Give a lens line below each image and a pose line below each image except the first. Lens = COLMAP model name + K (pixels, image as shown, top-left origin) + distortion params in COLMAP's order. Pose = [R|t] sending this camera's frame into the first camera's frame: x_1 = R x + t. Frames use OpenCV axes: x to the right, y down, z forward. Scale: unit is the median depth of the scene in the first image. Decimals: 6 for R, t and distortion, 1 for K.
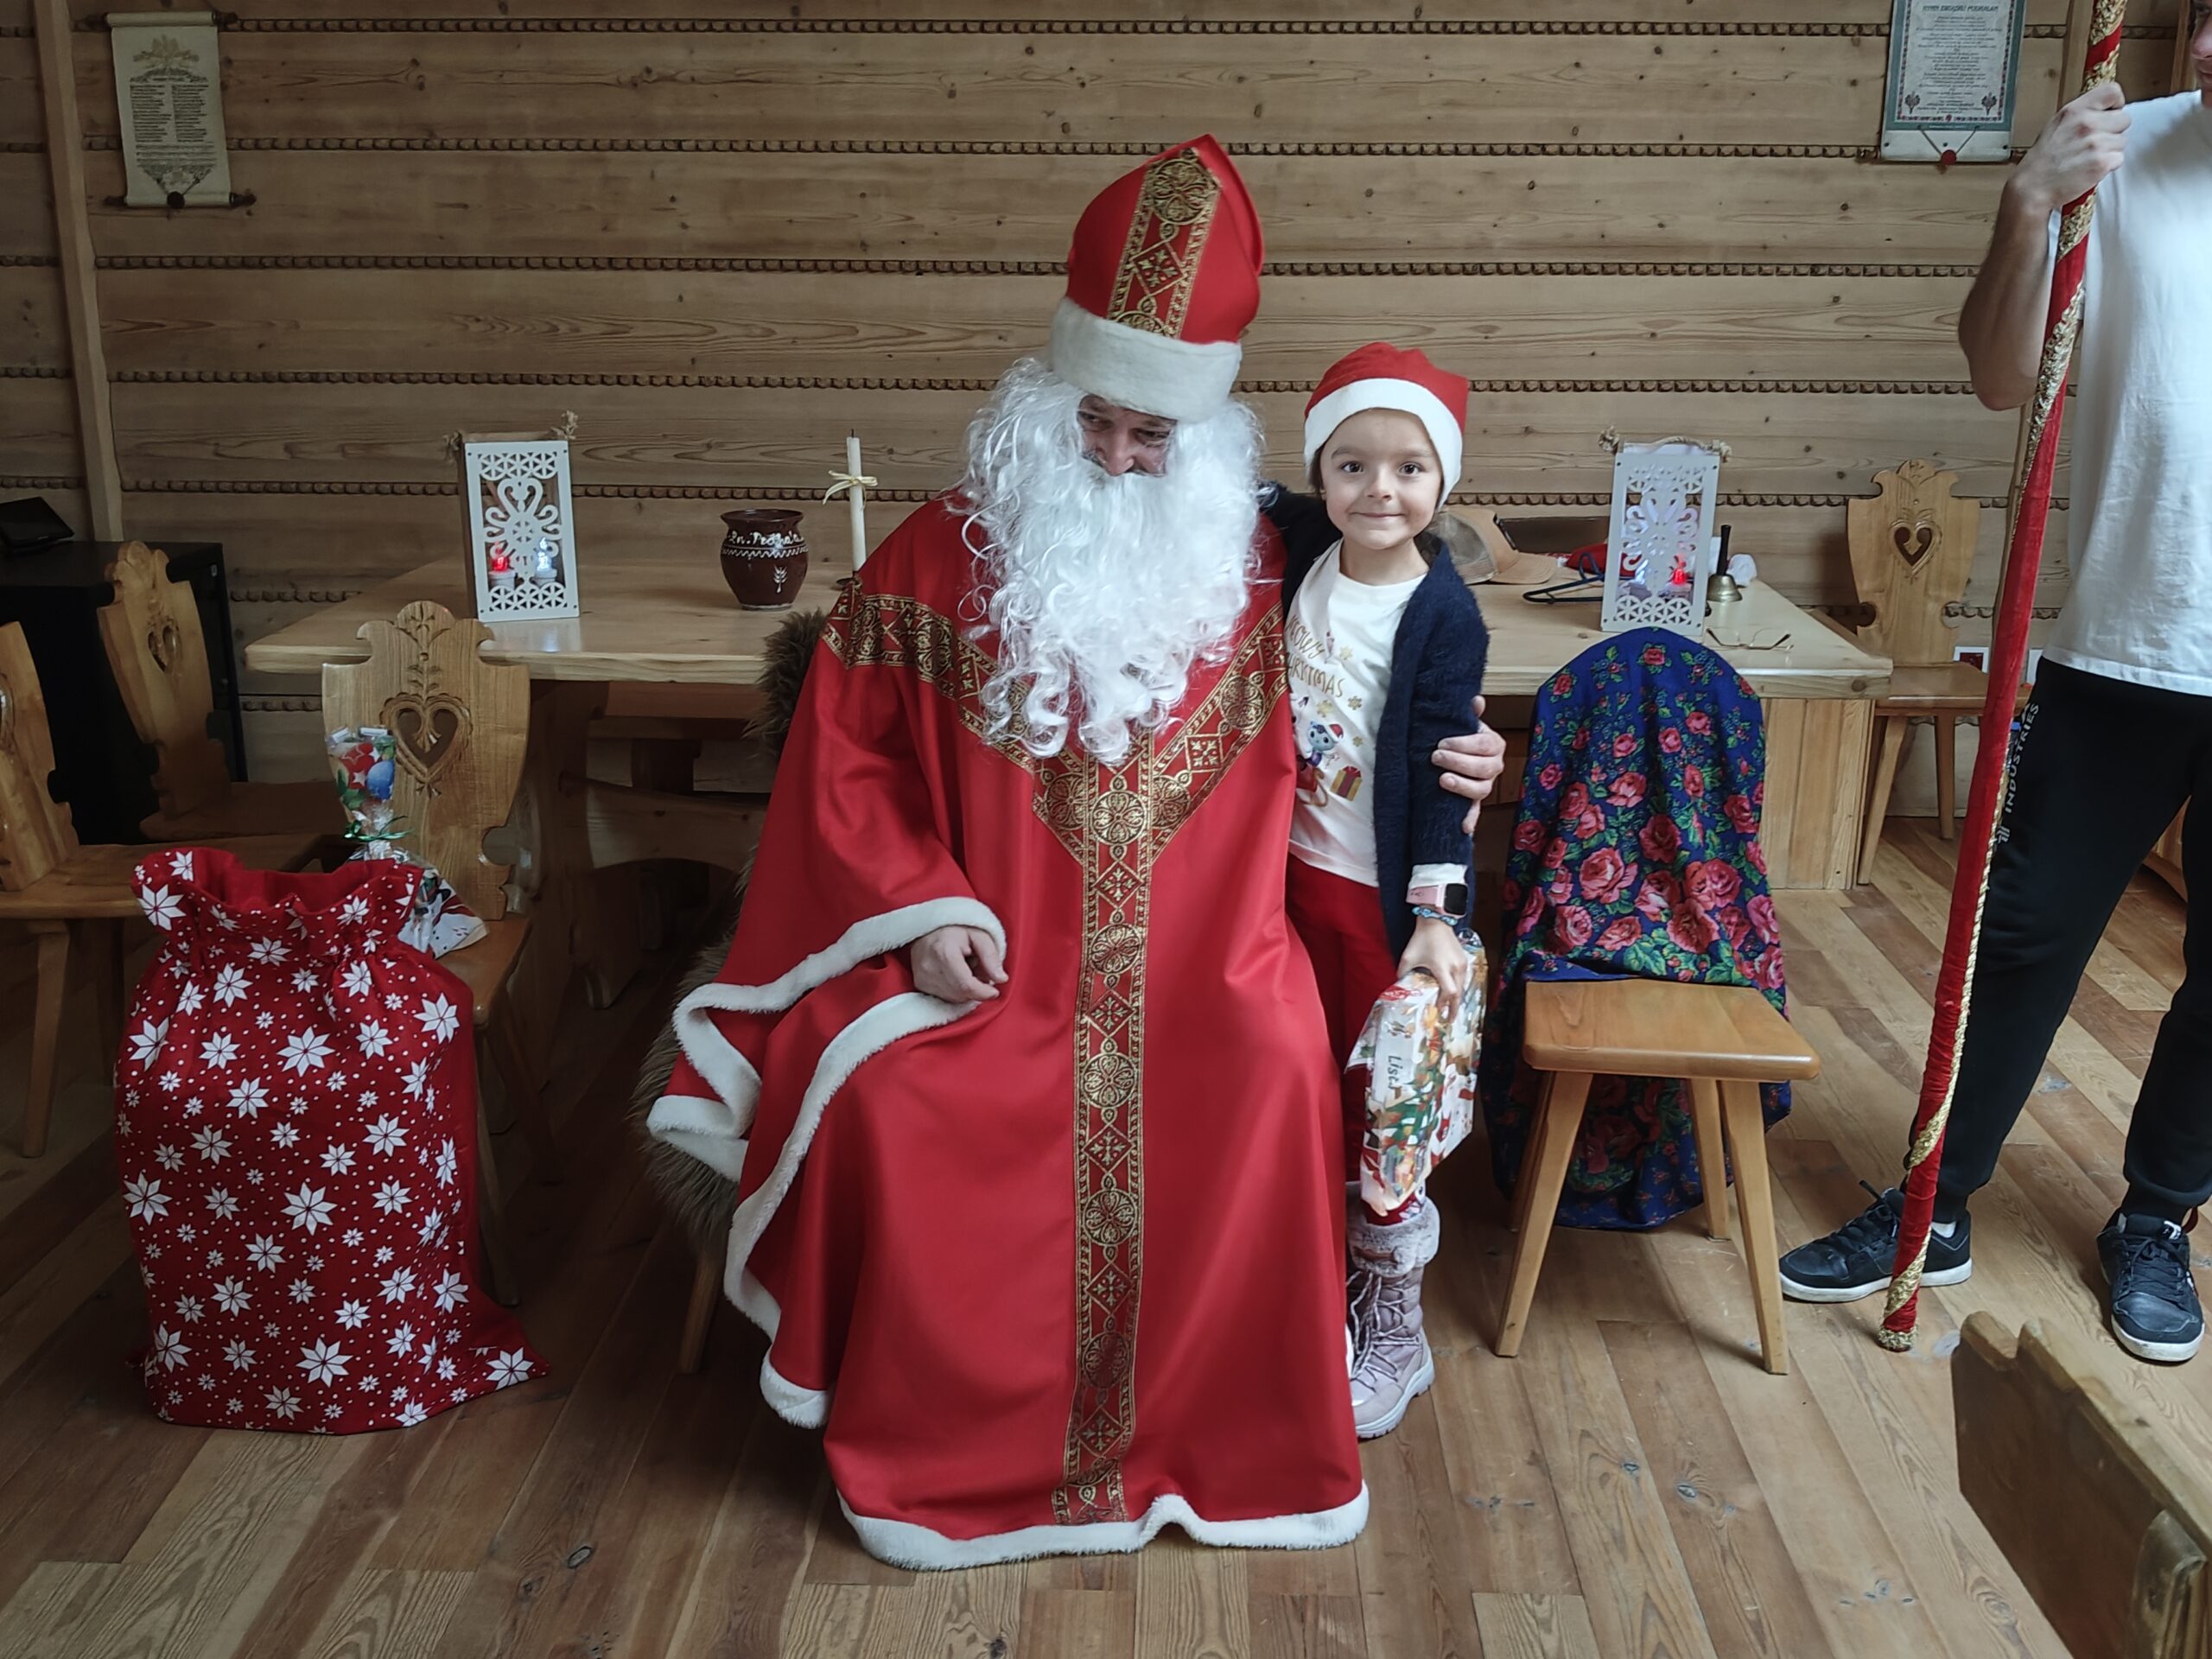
lens RADIAL K [[2137.1, 0, 1106.0], [0, 2137.1, 829.5], [0, 0, 1]] dist [0.056223, -0.133283]
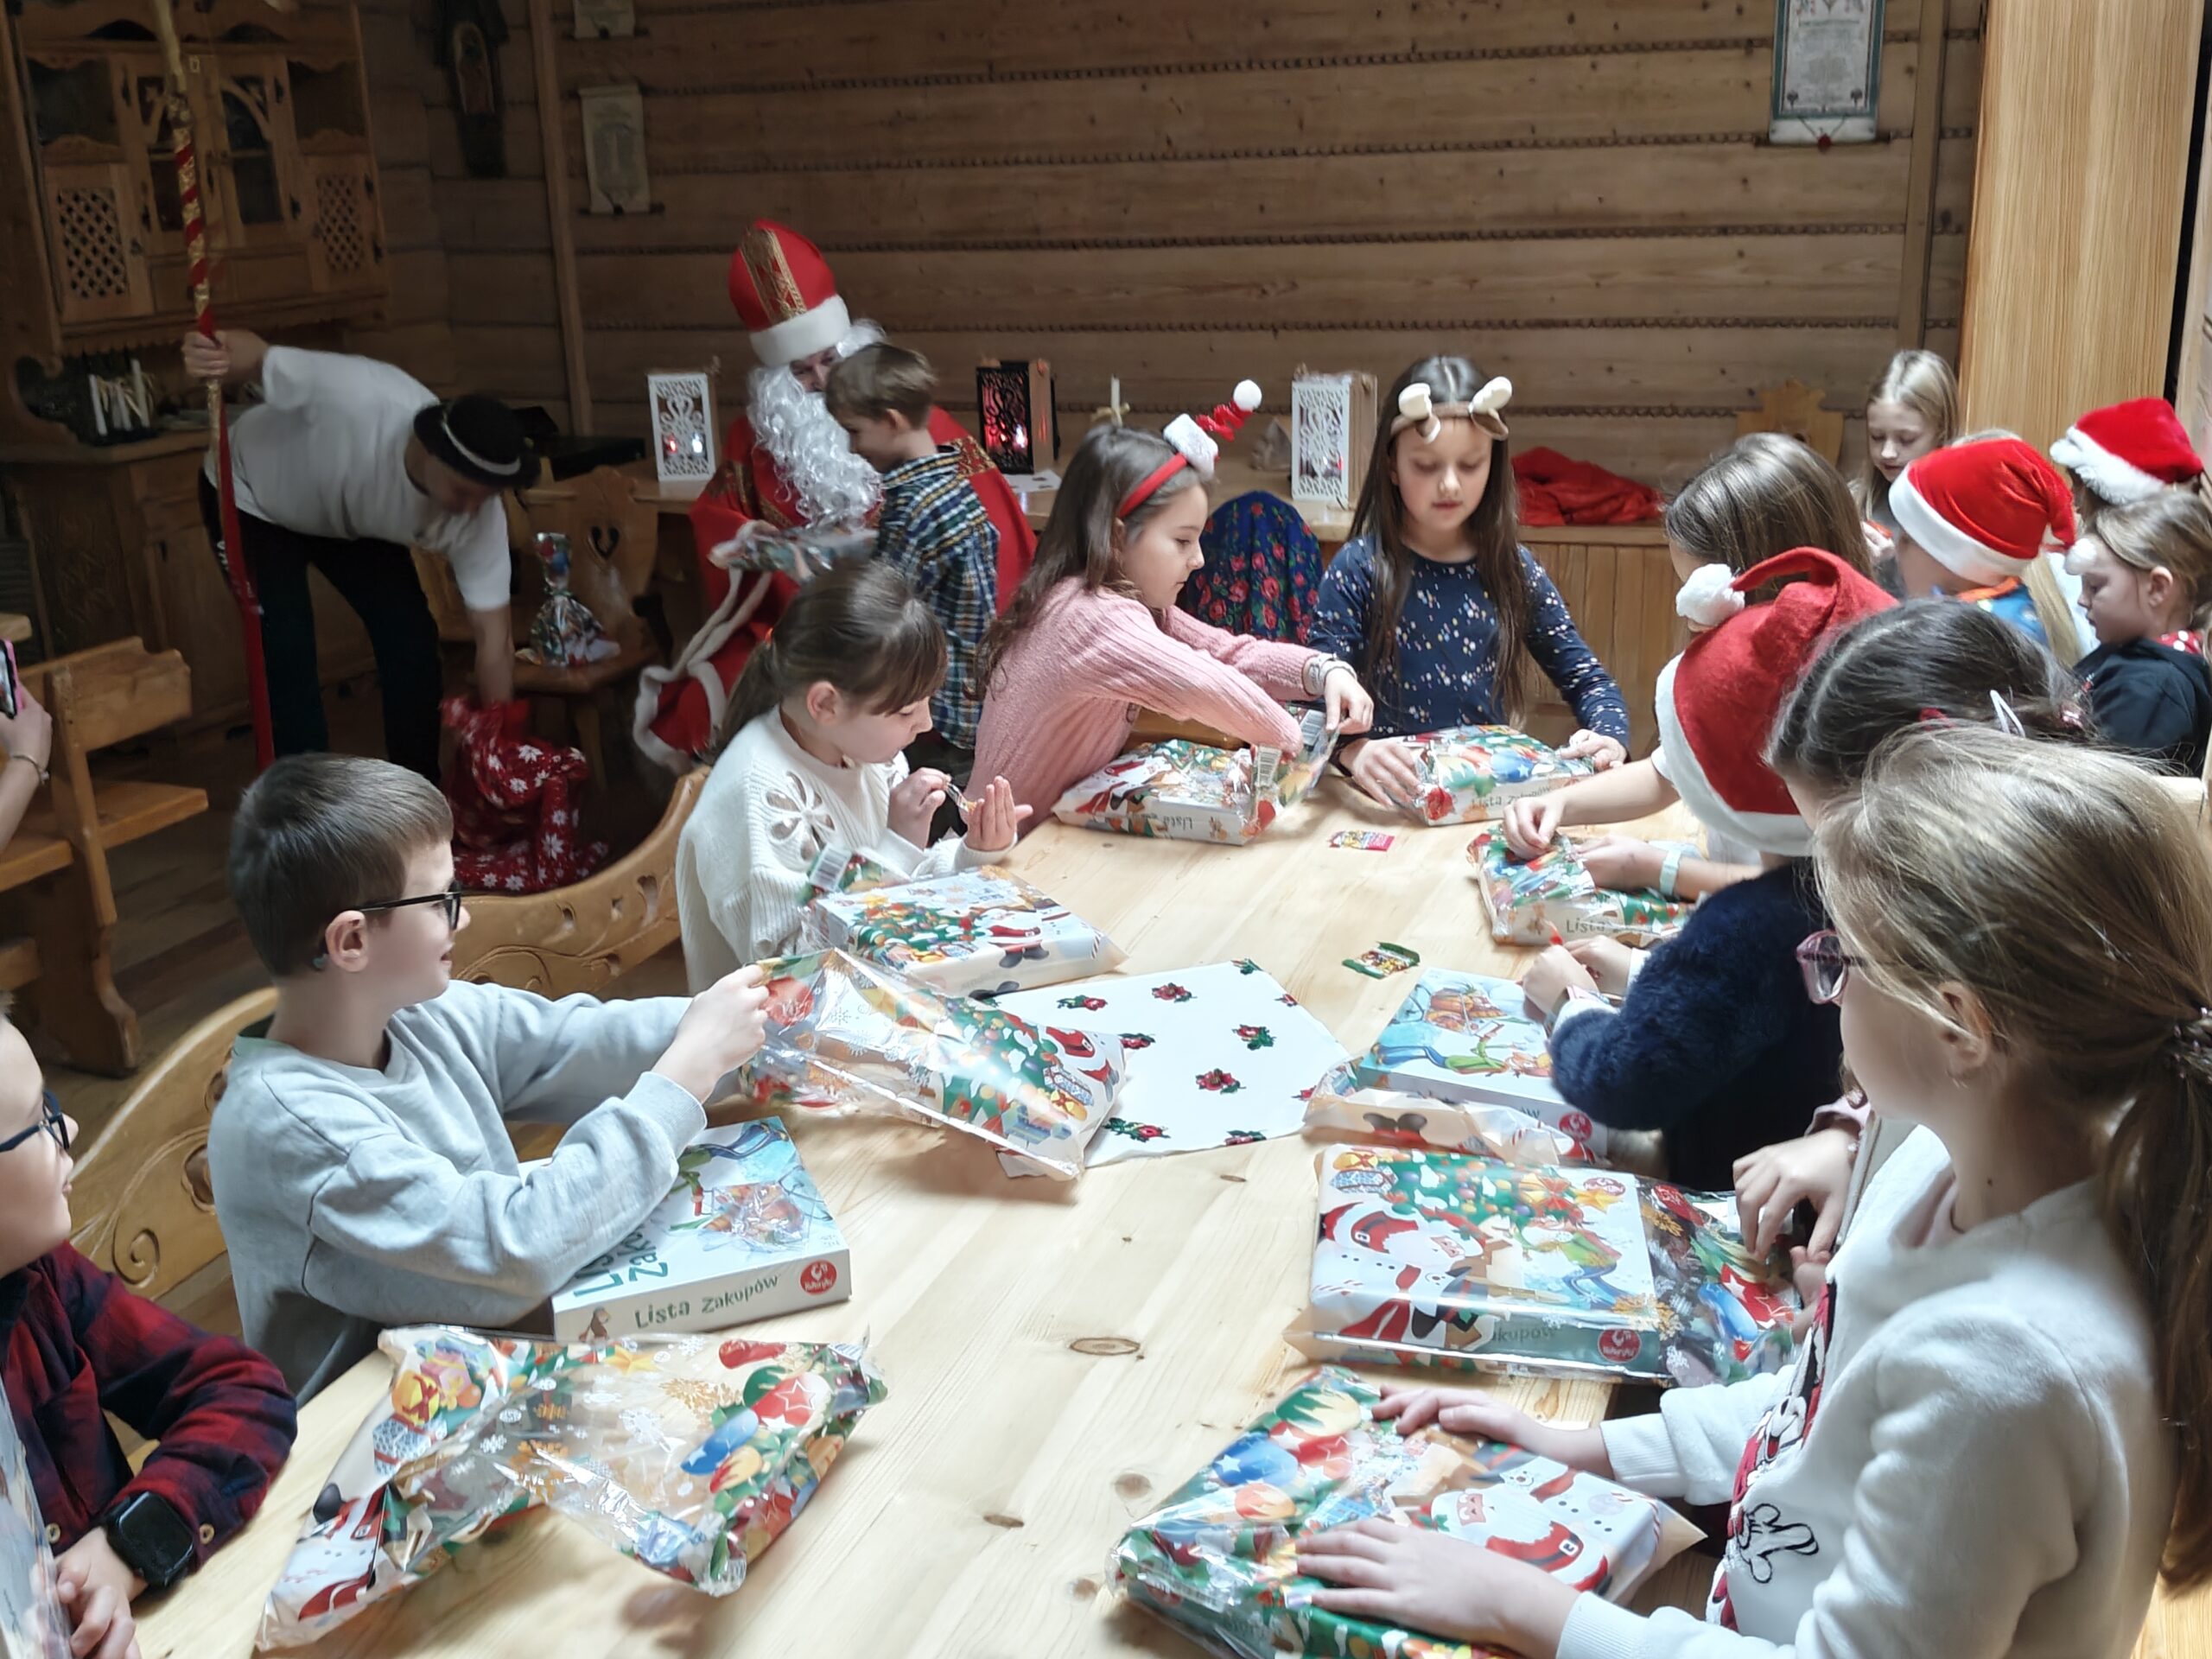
lens RADIAL K [[2147.5, 0, 1097.0], [0, 2147.5, 831.7], [0, 0, 1]] dist [0.110630, -0.289270]
pose [[0.941692, 0.067887, -0.329558, 0.437810], [-0.054429, 0.997270, 0.049907, 0.054347], [0.332046, -0.029059, 0.942815, -0.363578]]
